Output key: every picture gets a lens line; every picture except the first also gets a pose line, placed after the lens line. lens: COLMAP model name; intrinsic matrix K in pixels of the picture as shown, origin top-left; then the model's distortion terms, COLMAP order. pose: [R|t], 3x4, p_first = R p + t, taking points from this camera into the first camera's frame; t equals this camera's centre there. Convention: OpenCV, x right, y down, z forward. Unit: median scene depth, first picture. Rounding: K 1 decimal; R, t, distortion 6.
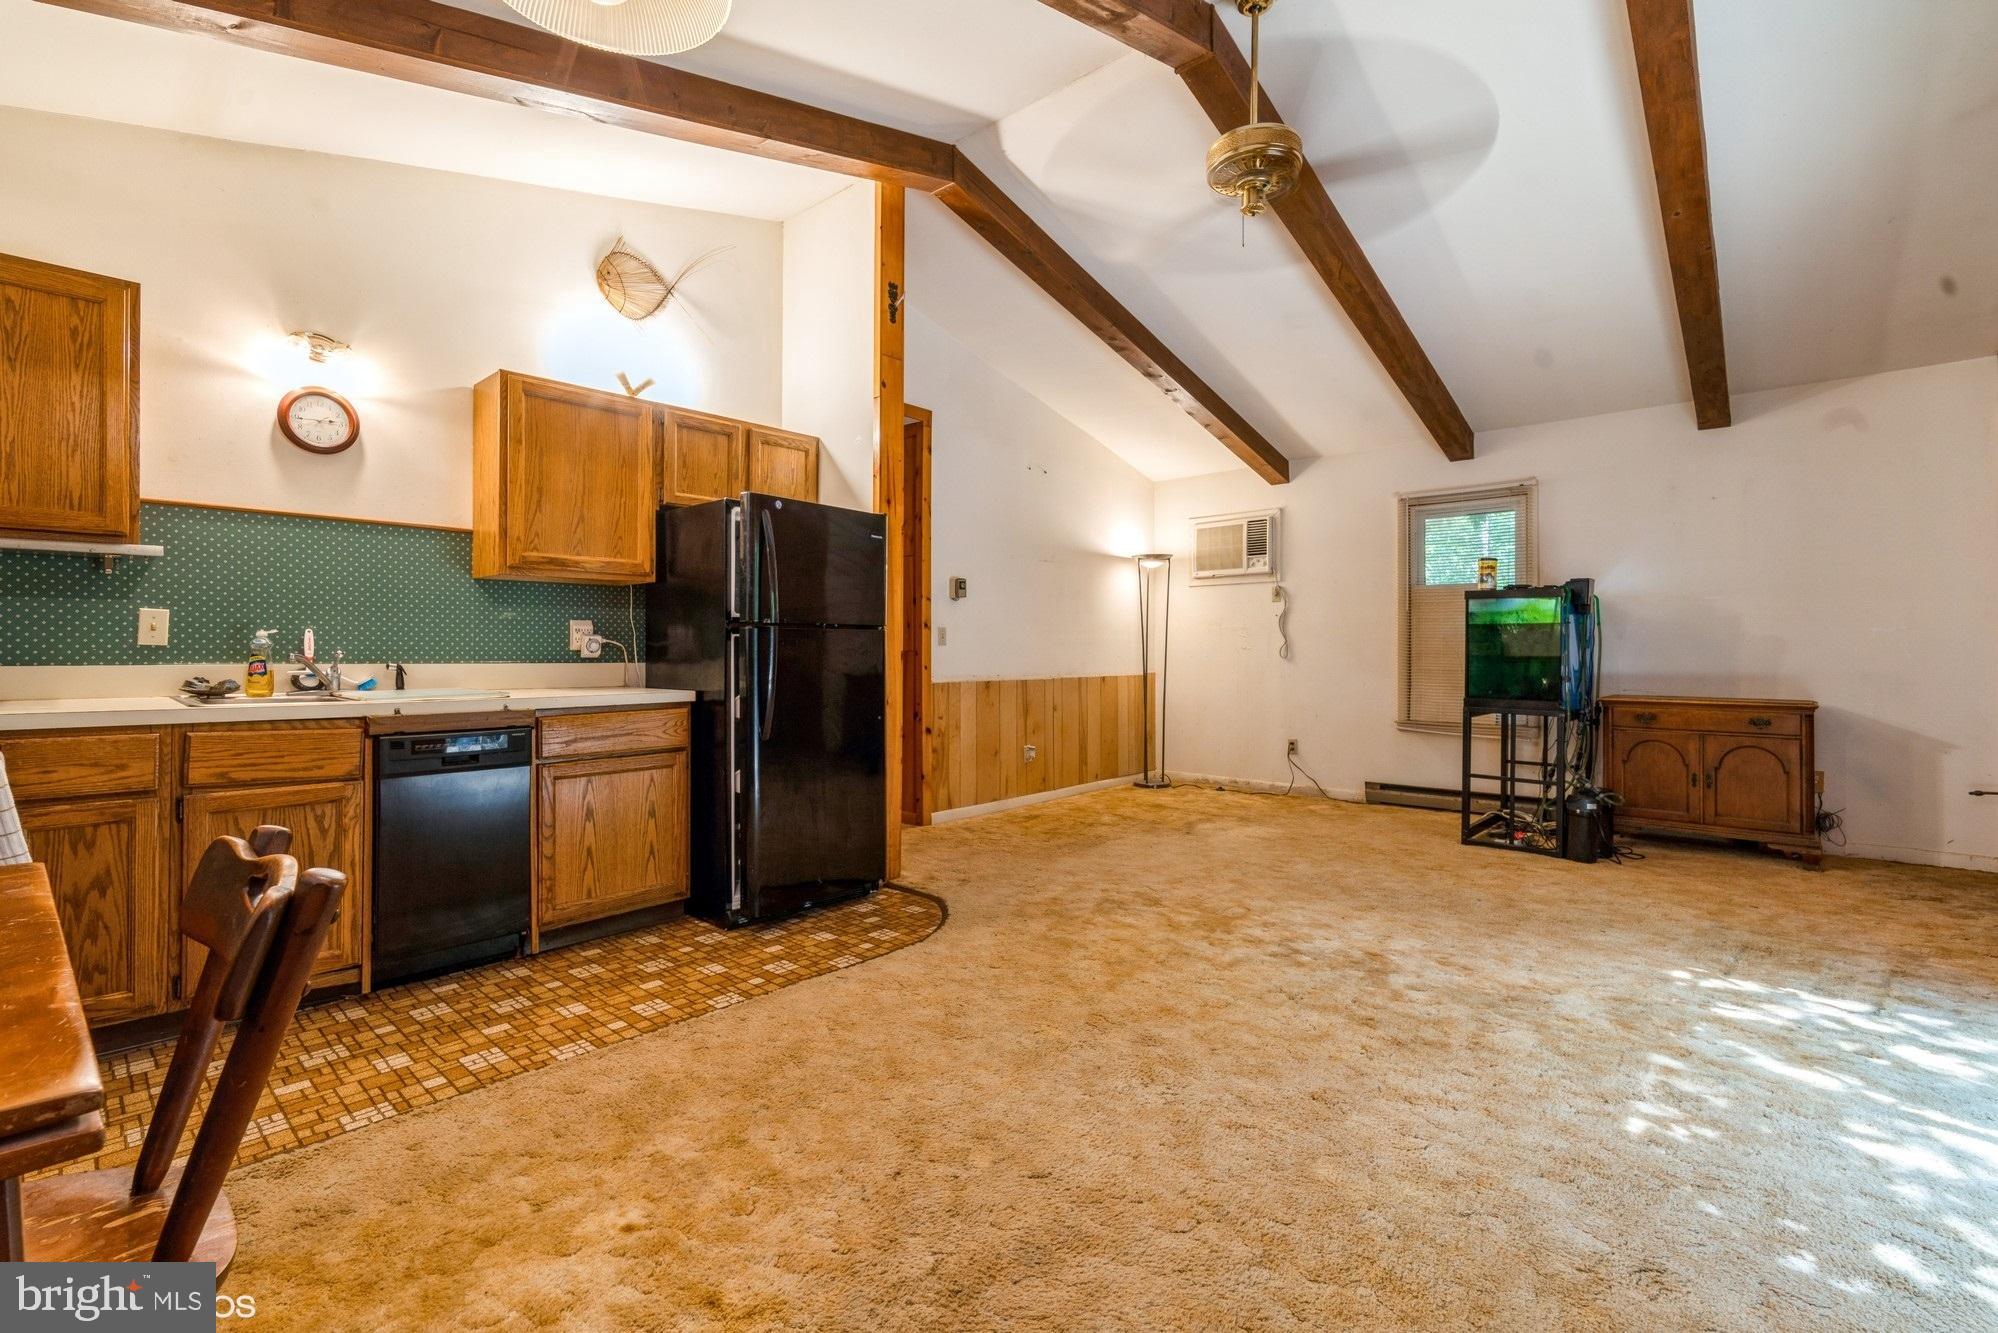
lens RADIAL K [[868.5, 0, 978.5], [0, 868.5, 645.1], [0, 0, 1]] dist [-0.006142, 0.001024]
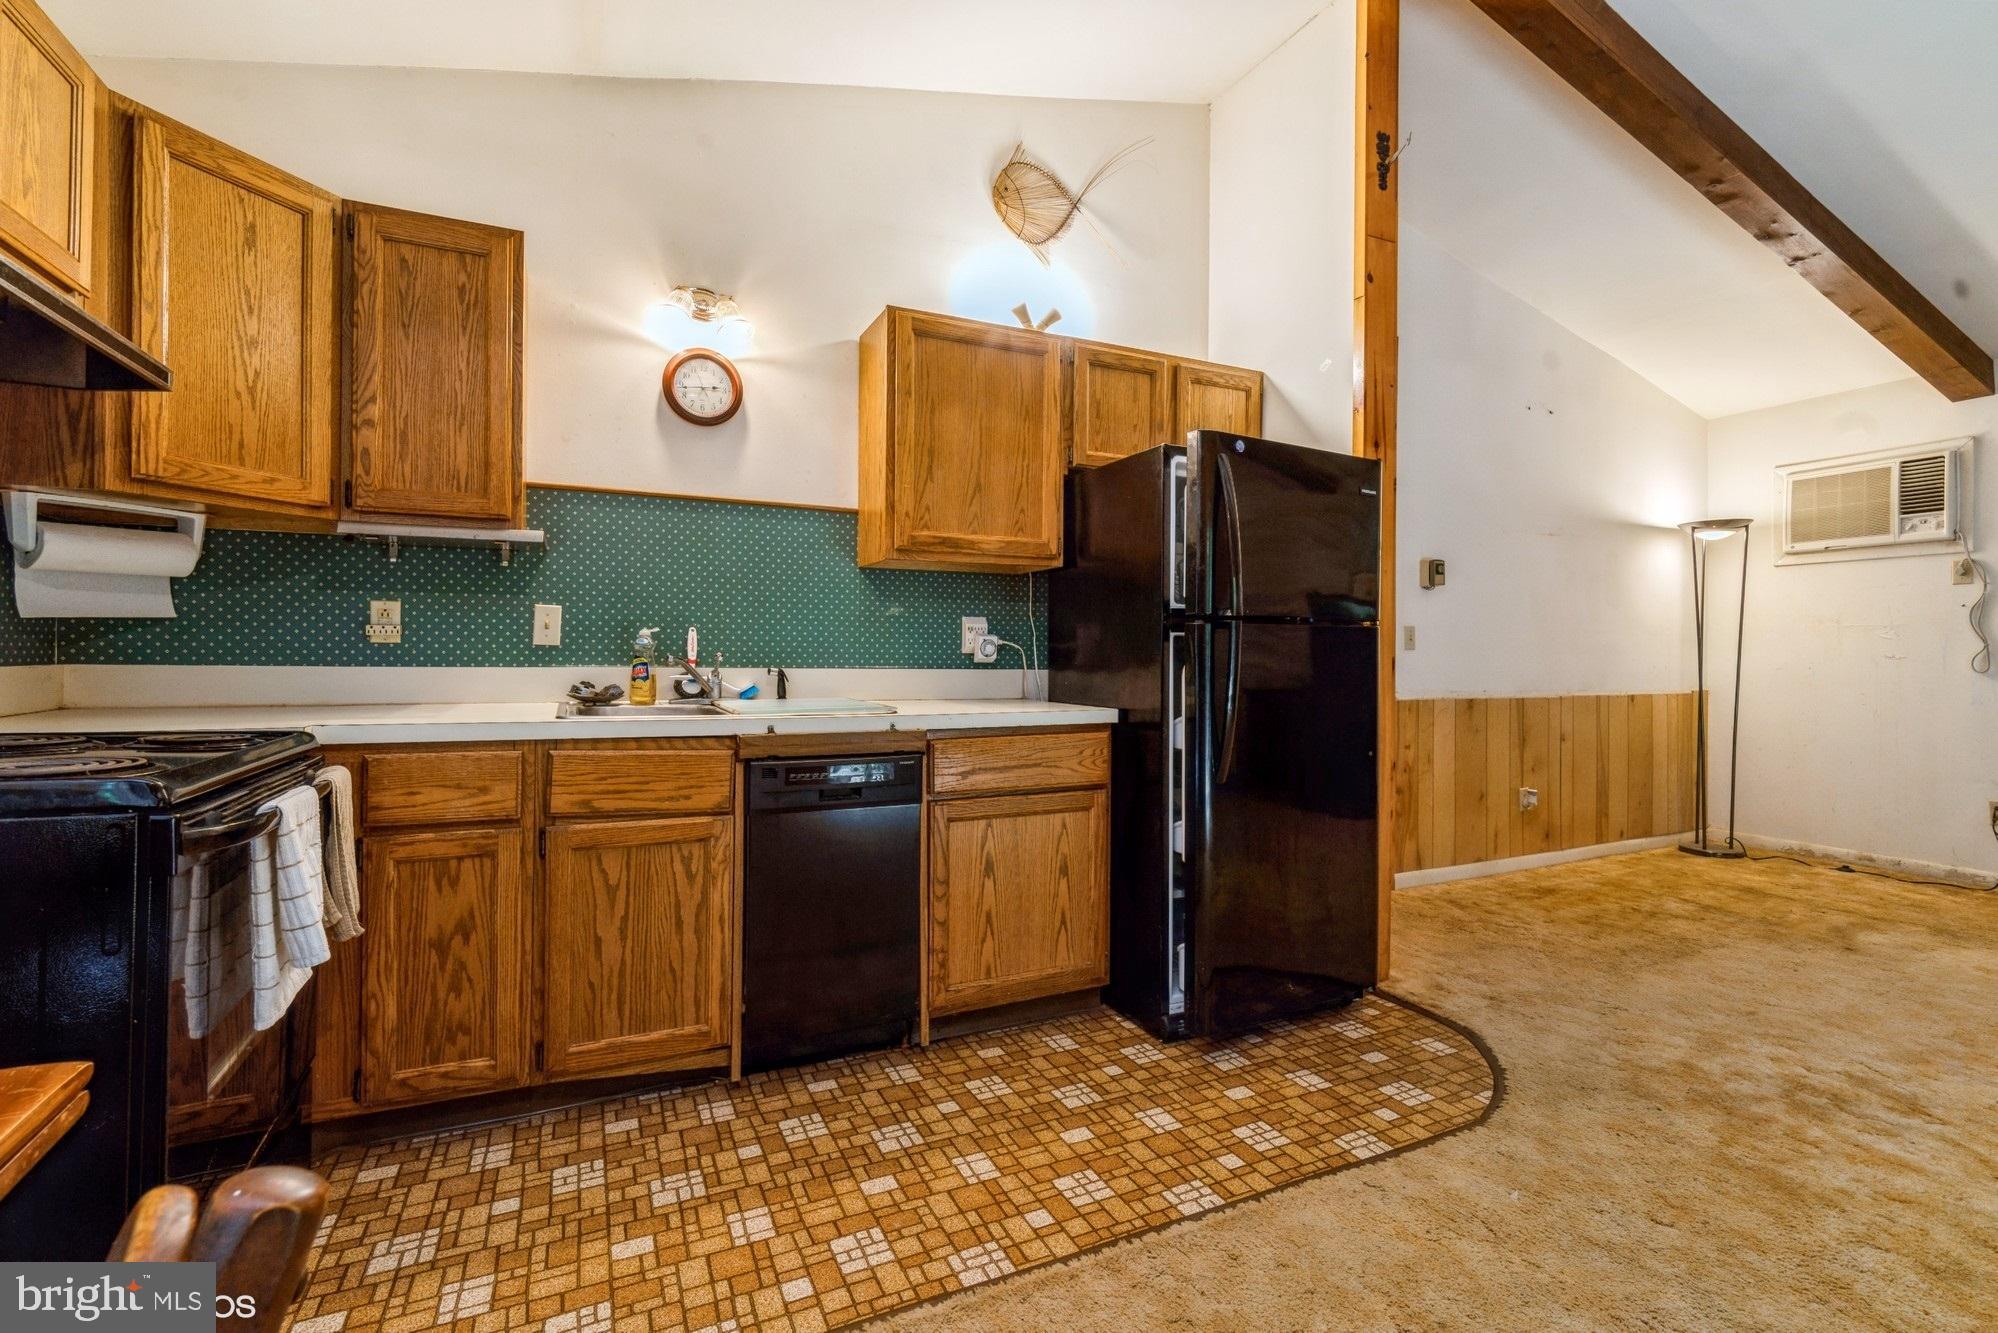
lens RADIAL K [[868.5, 0, 986.4], [0, 868.5, 654.1], [0, 0, 1]] dist [-0.006142, 0.001024]
pose [[0.924402, 0.005250, -0.381384, -0.154889], [-0.003857, 0.999983, 0.004418, 0.003047], [0.381400, -0.002613, 0.924406, 0.283430]]
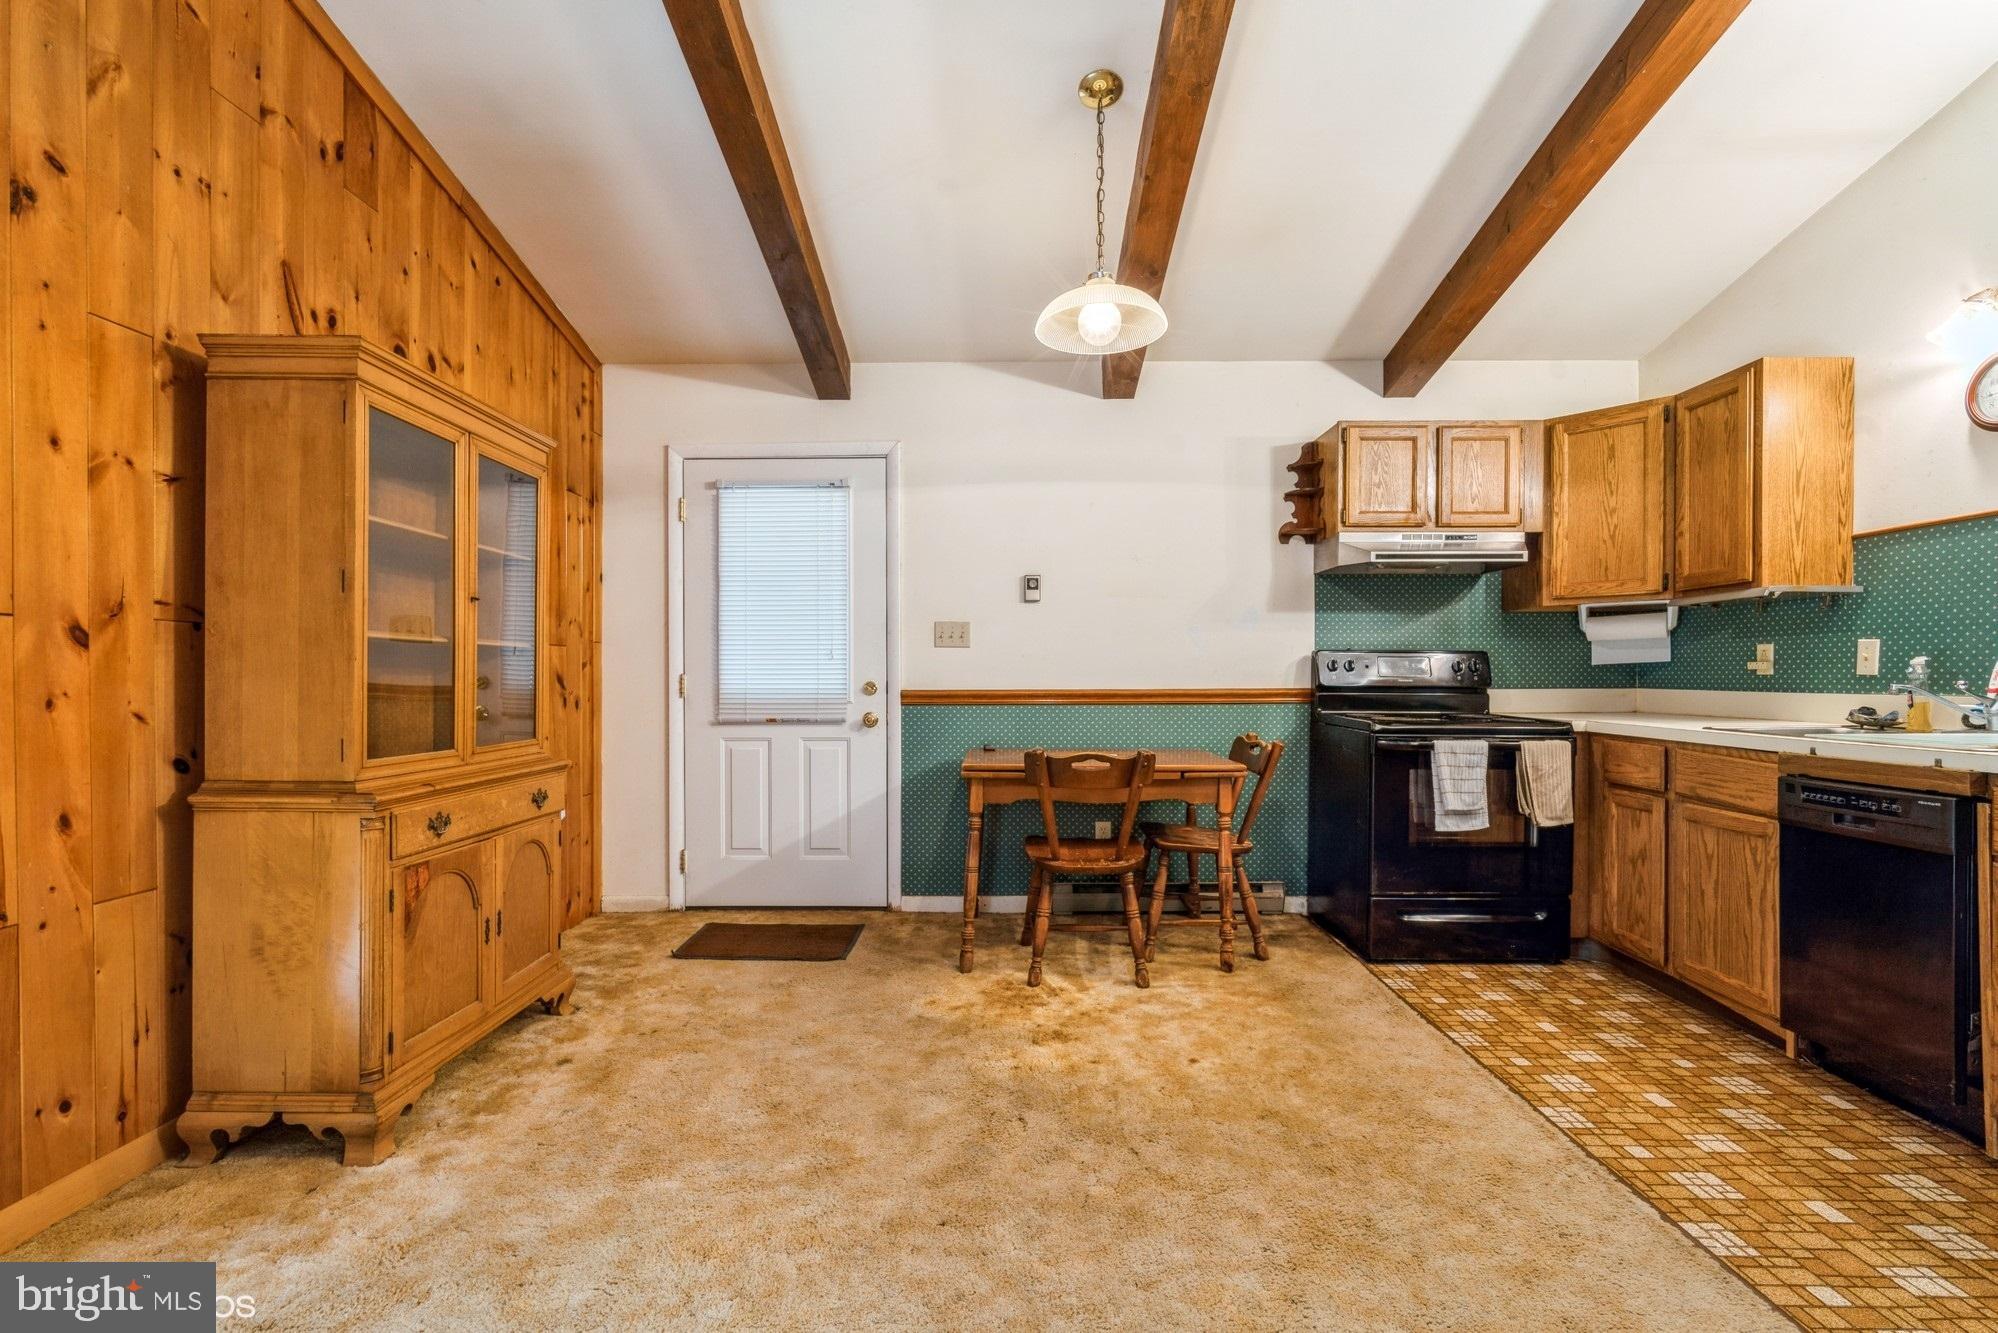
lens RADIAL K [[868.5, 0, 1003.6], [0, 868.5, 687.6], [0, 0, 1]] dist [-0.006142, 0.001024]
pose [[-0.744347, 0.005042, -0.667775, 0.410519], [0.001828, 0.999983, 0.005513, 0.006364], [0.667791, 0.002882, -0.744343, 0.908638]]
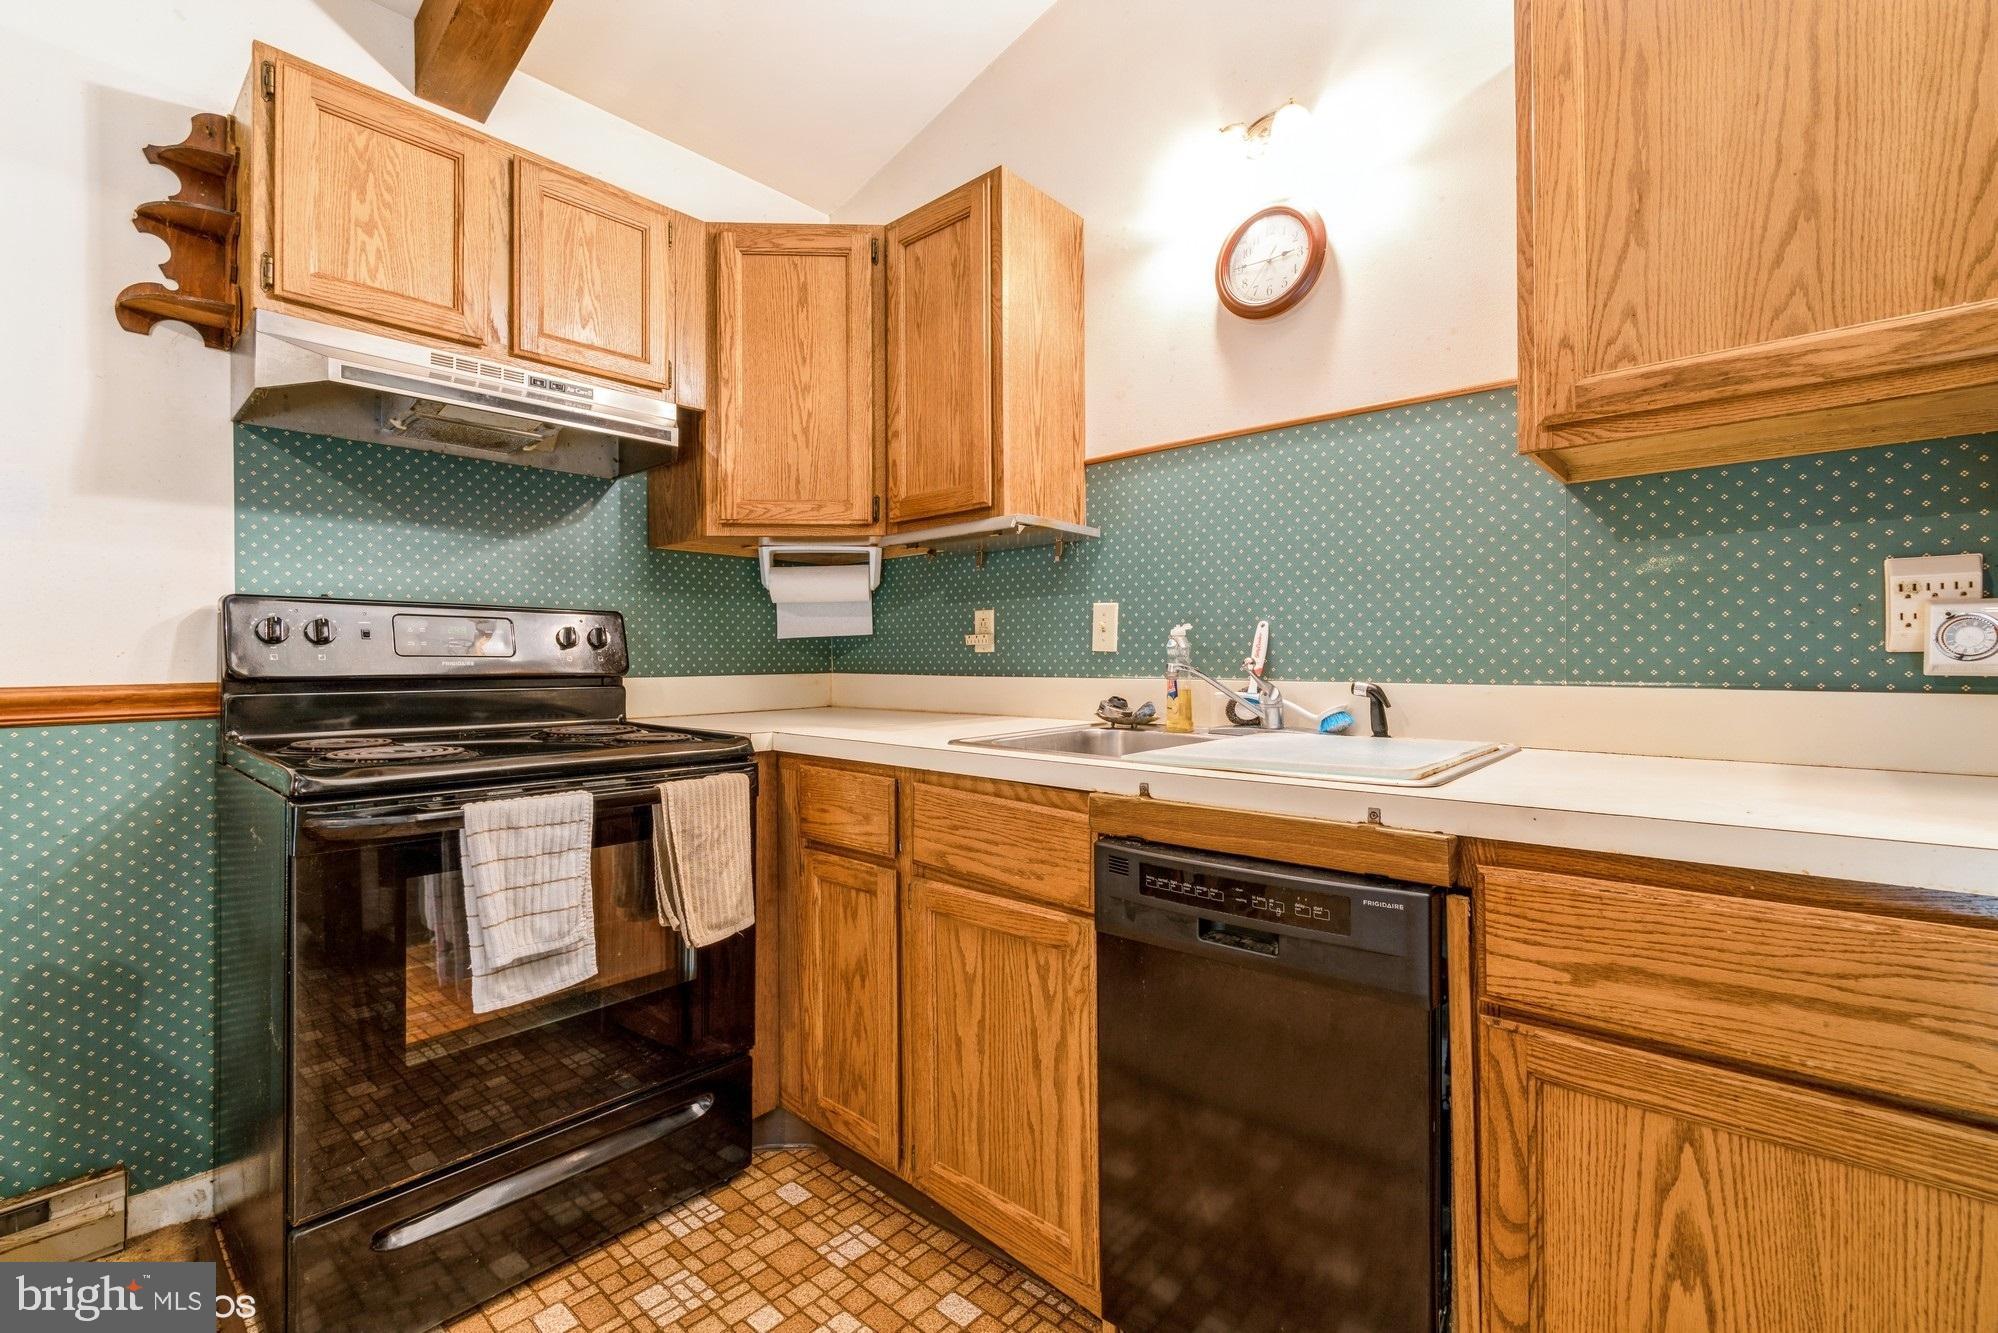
lens RADIAL K [[868.5, 0, 997.1], [0, 868.5, 657.6], [0, 0, 1]] dist [-0.006142, 0.001024]
pose [[0.013091, -0.006239, -0.999895, -0.176592], [0.009919, 0.999932, -0.006110, 0.007297], [0.999865, -0.009838, 0.013152, 0.756347]]
